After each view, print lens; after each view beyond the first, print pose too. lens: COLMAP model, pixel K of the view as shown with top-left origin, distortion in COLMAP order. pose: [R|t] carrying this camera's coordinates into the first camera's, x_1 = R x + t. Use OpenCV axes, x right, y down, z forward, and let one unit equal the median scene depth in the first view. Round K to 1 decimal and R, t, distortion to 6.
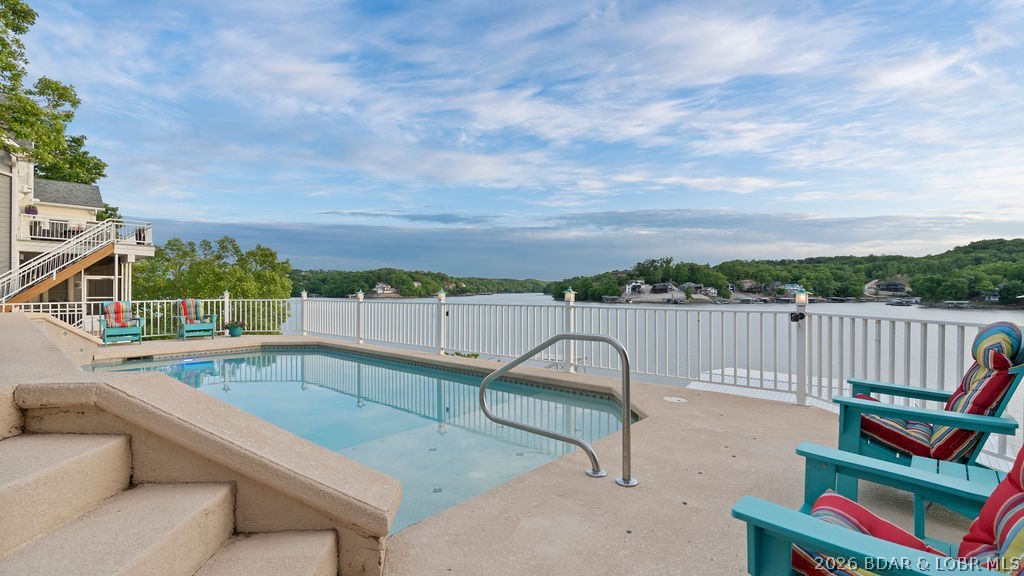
lens RADIAL K [[453.8, 0, 517.0], [0, 453.8, 309.7], [0, 0, 1]] dist [-0.010105, 0.002193]
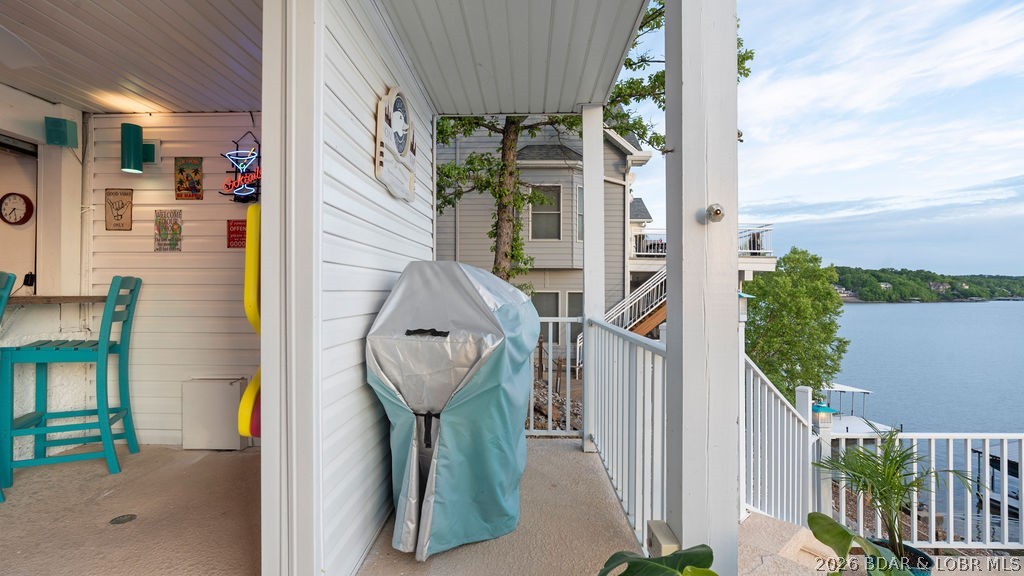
lens RADIAL K [[453.8, 0, 514.8], [0, 453.8, 286.6], [0, 0, 1]] dist [-0.010105, 0.002193]
pose [[0.622138, -0.004141, -0.782897, -0.258859], [-0.038914, 0.998586, -0.036206, -0.028274], [0.781940, 0.052990, 0.621097, 0.138791]]
